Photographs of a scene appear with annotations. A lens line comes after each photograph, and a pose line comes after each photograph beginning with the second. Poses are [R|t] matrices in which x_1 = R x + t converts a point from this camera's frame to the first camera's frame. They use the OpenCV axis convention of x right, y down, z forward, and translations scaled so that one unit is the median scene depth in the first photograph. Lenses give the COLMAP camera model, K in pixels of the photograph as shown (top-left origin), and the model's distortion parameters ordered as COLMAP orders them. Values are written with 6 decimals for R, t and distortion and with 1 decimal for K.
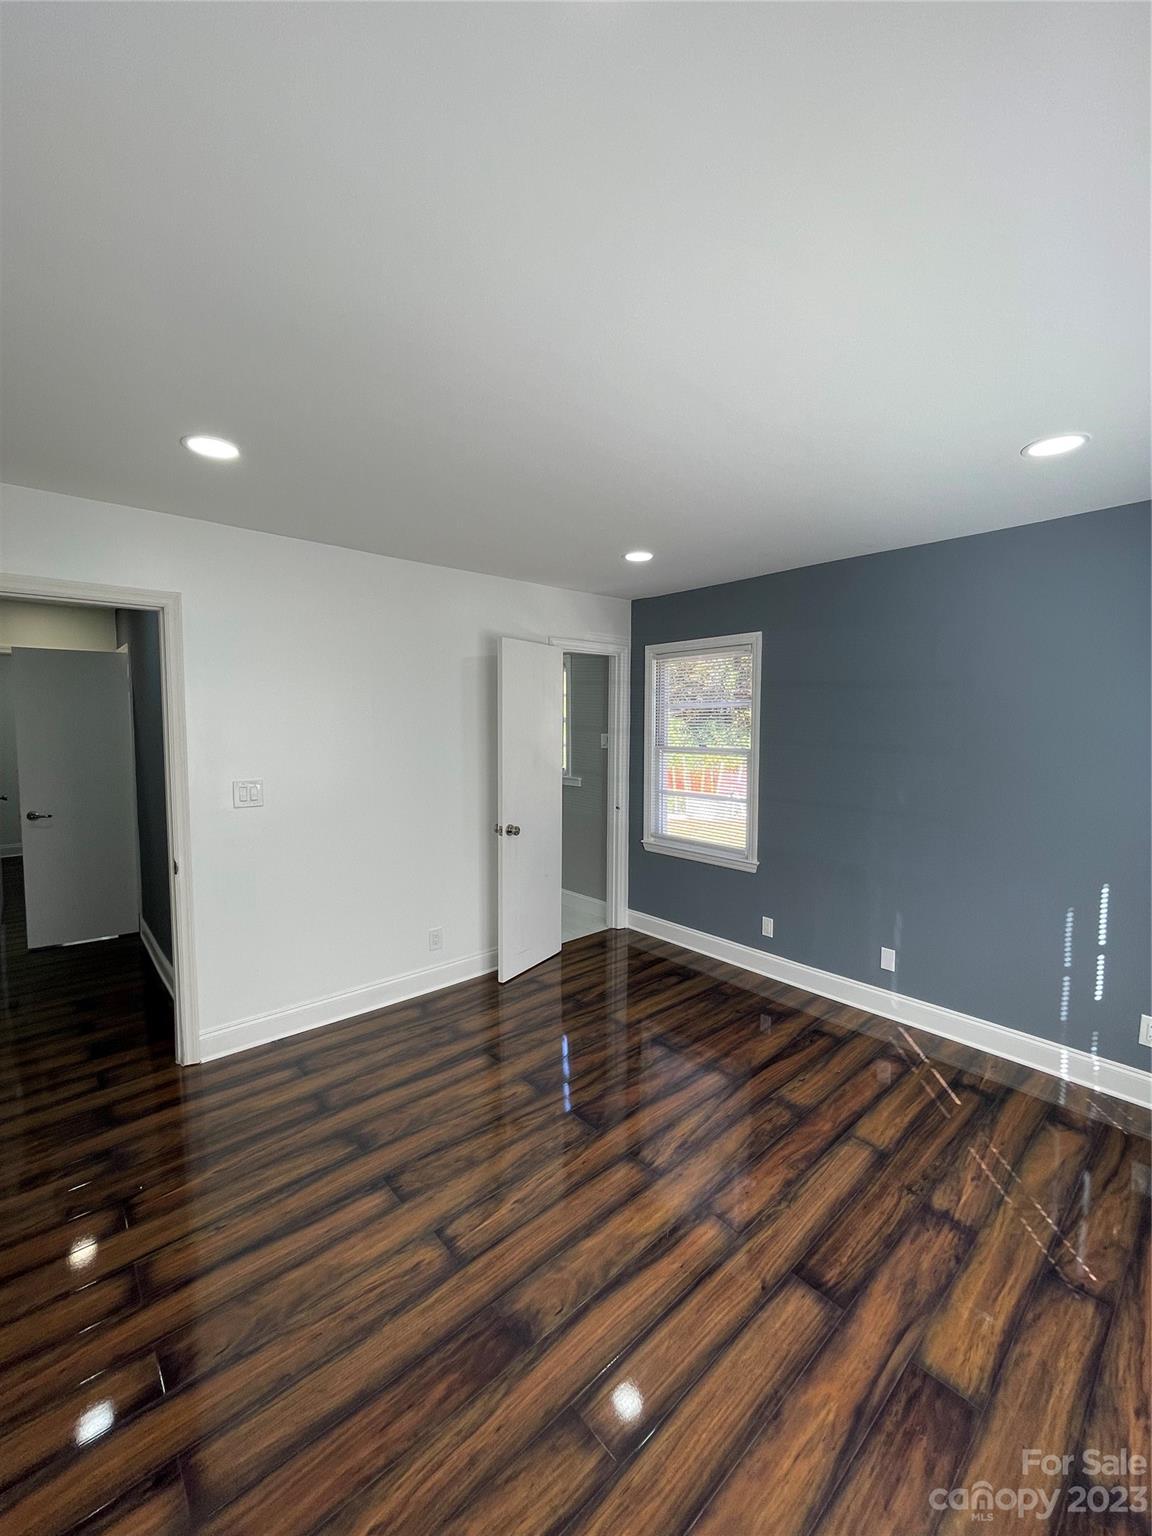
lens RADIAL K [[624.9, 0, 574.4], [0, 624.9, 753.2], [0, 0, 1]] dist [0.001475, -0.000701]
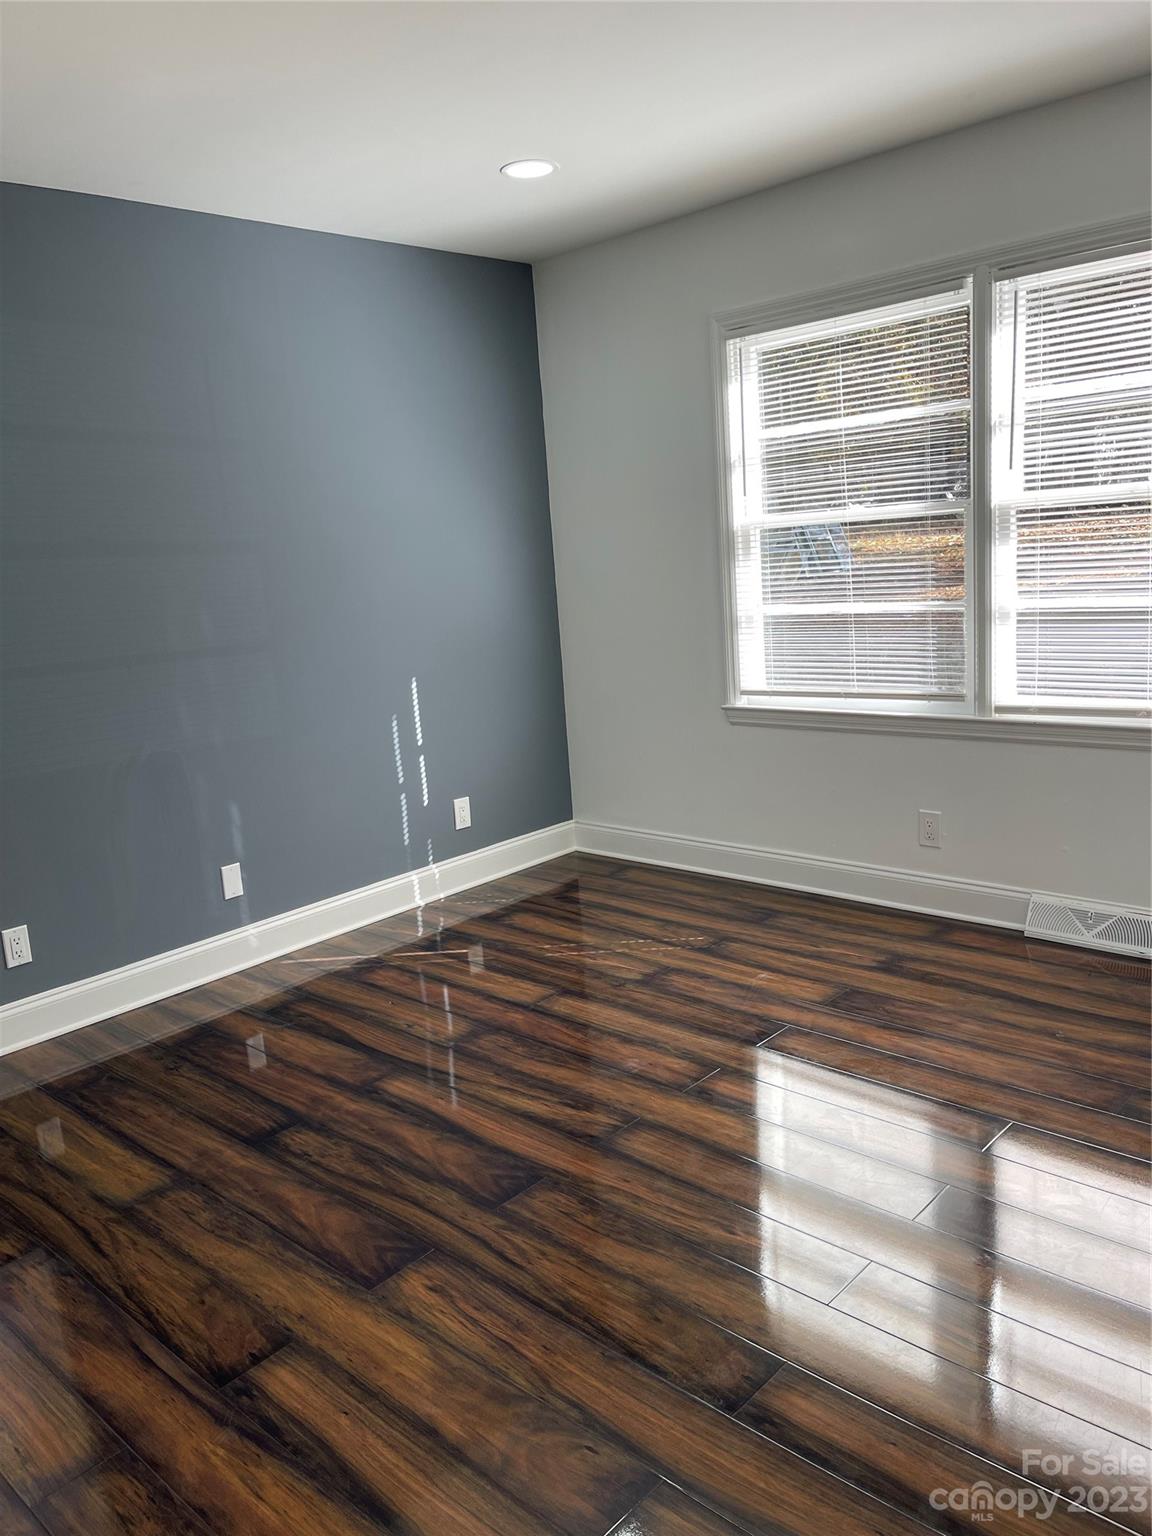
lens RADIAL K [[1160.3, 0, 573.0], [0, 1160.3, 779.0], [0, 0, 1]] dist [0.038824, 0.000456]
pose [[-0.092849, -0.194698, 0.976459, -0.891010], [0.130683, 0.969828, 0.205802, 0.037409], [-0.987067, 0.146715, -0.064604, 0.948233]]
